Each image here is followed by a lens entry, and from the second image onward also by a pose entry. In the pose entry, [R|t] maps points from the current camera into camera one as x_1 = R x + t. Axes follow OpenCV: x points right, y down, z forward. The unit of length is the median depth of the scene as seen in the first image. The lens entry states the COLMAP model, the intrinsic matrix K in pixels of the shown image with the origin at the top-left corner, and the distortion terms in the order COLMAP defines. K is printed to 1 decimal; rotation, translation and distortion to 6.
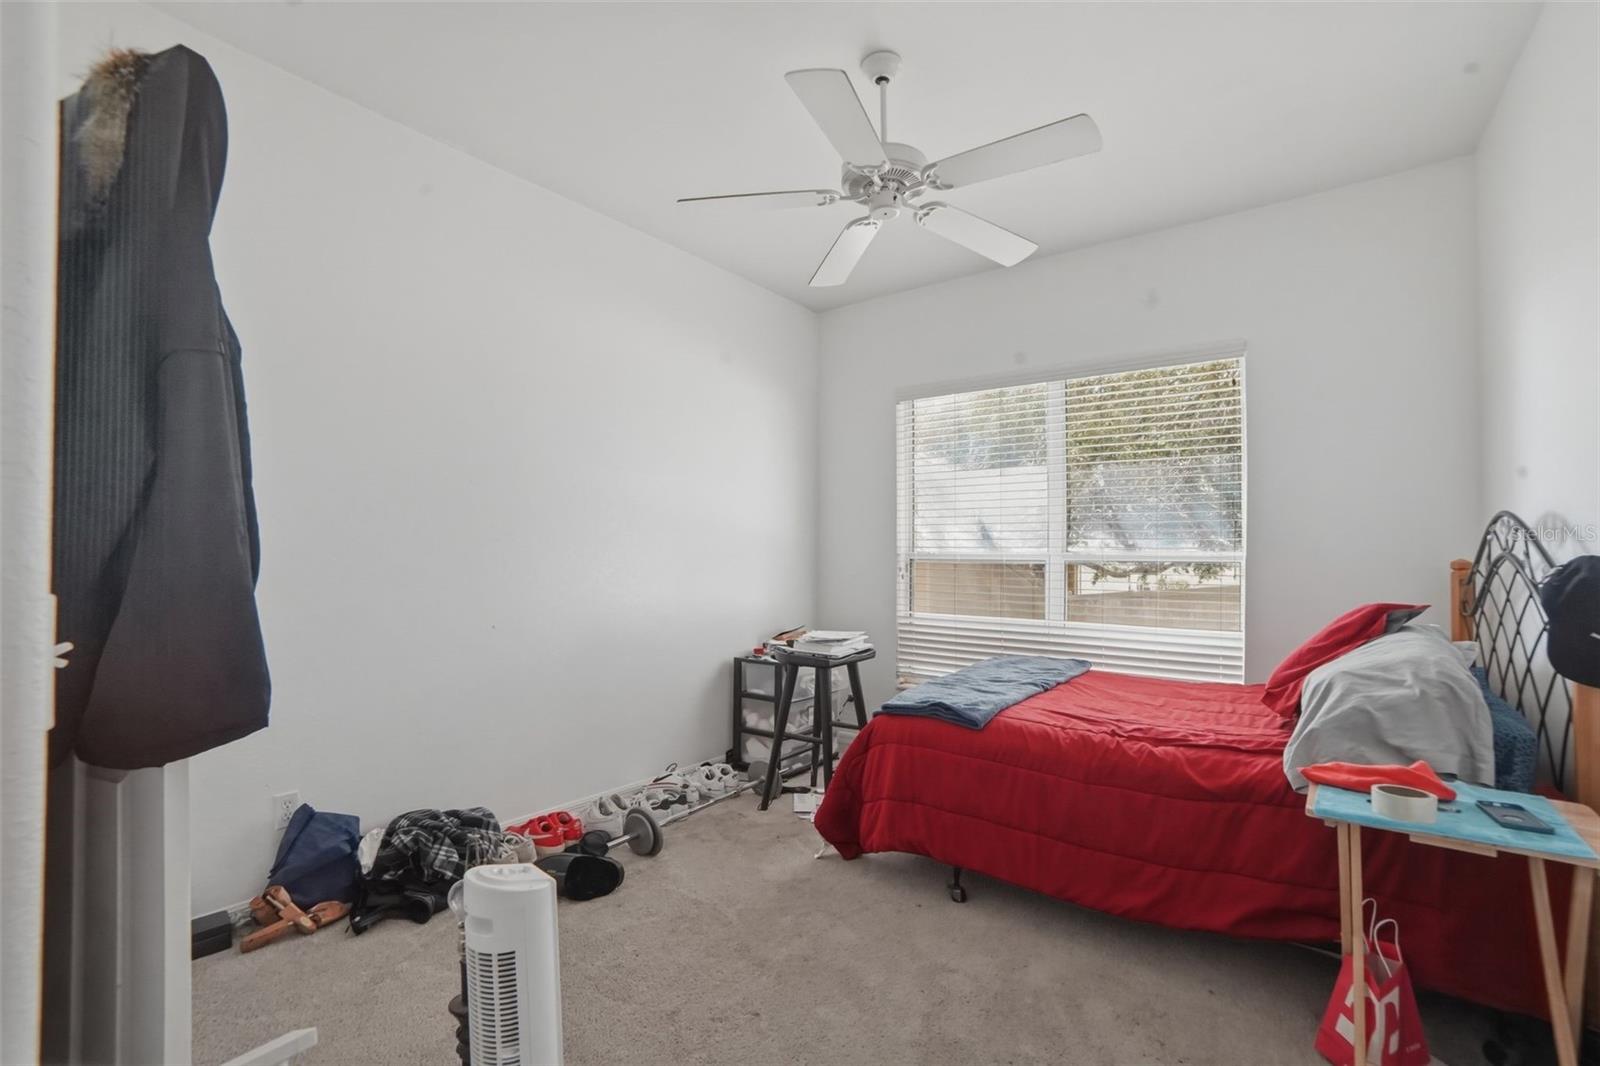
lens RADIAL K [[672.7, 0, 800.7], [0, 672.7, 538.5], [0, 0, 1]] dist [-0.104823, 0.034972]
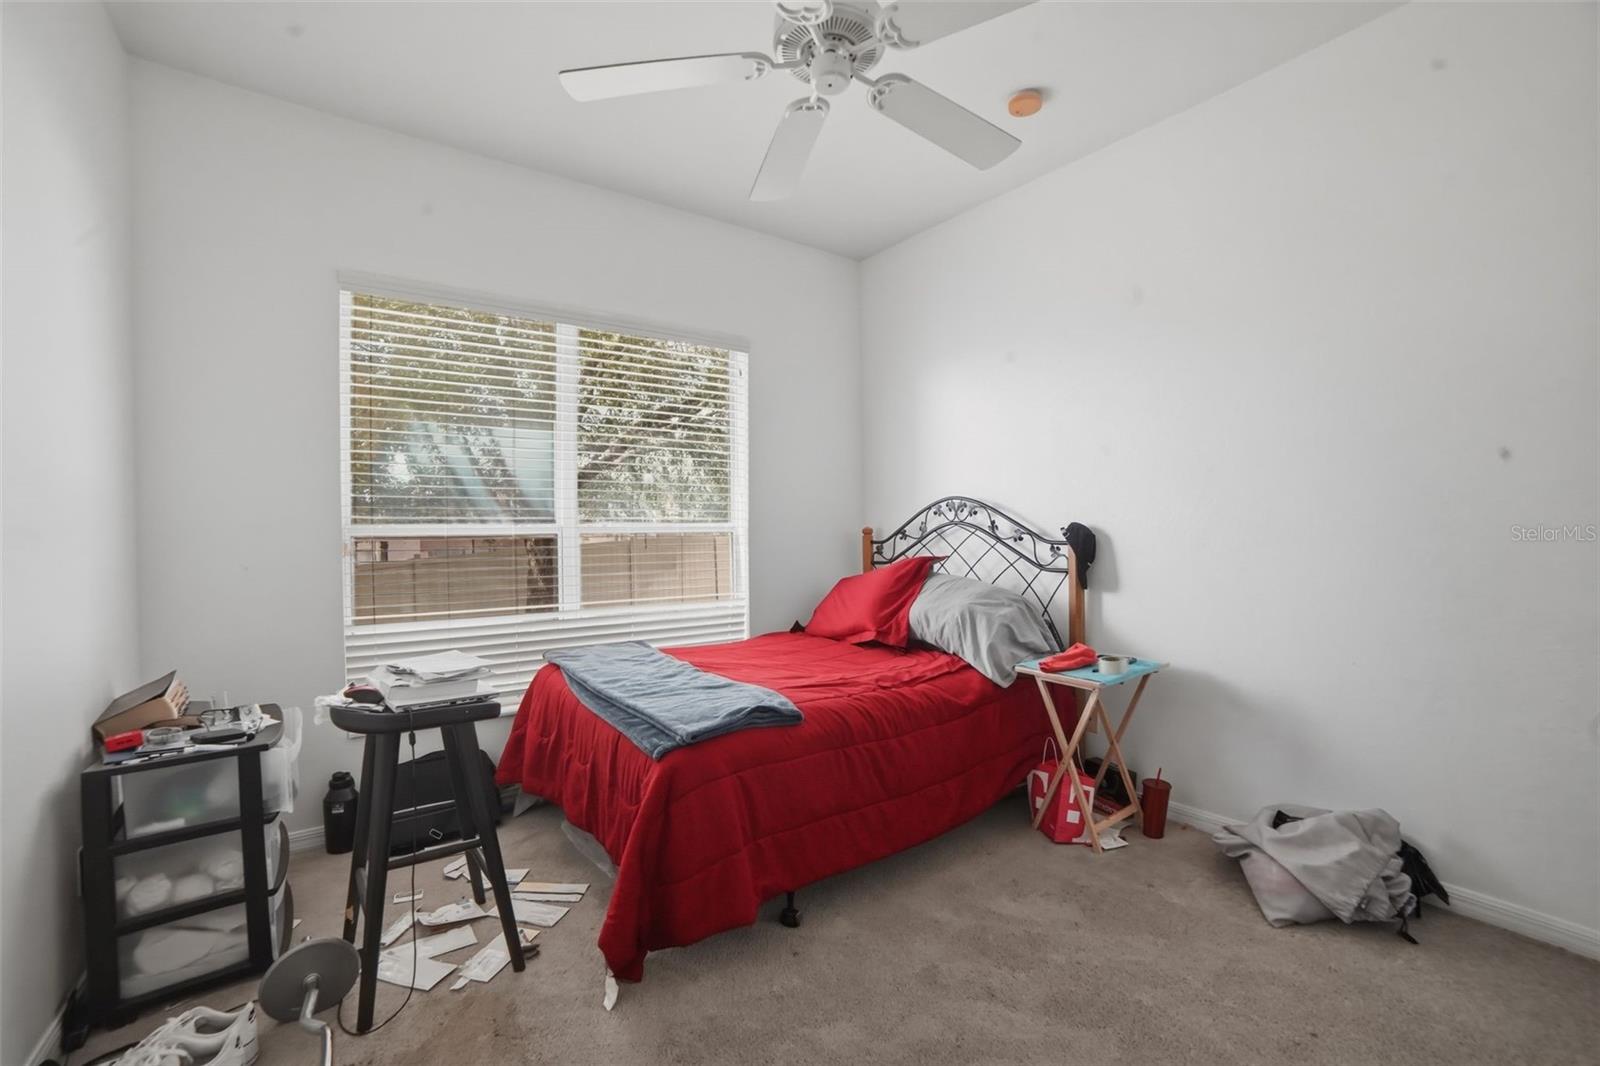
lens RADIAL K [[672.7, 0, 800.7], [0, 672.7, 538.5], [0, 0, 1]] dist [-0.104823, 0.034972]
pose [[0.292067, -0.029087, 0.955956, -0.414654], [-0.010891, 0.999371, 0.033735, 0.008531], [-0.956336, -0.020264, 0.291566, 0.541832]]
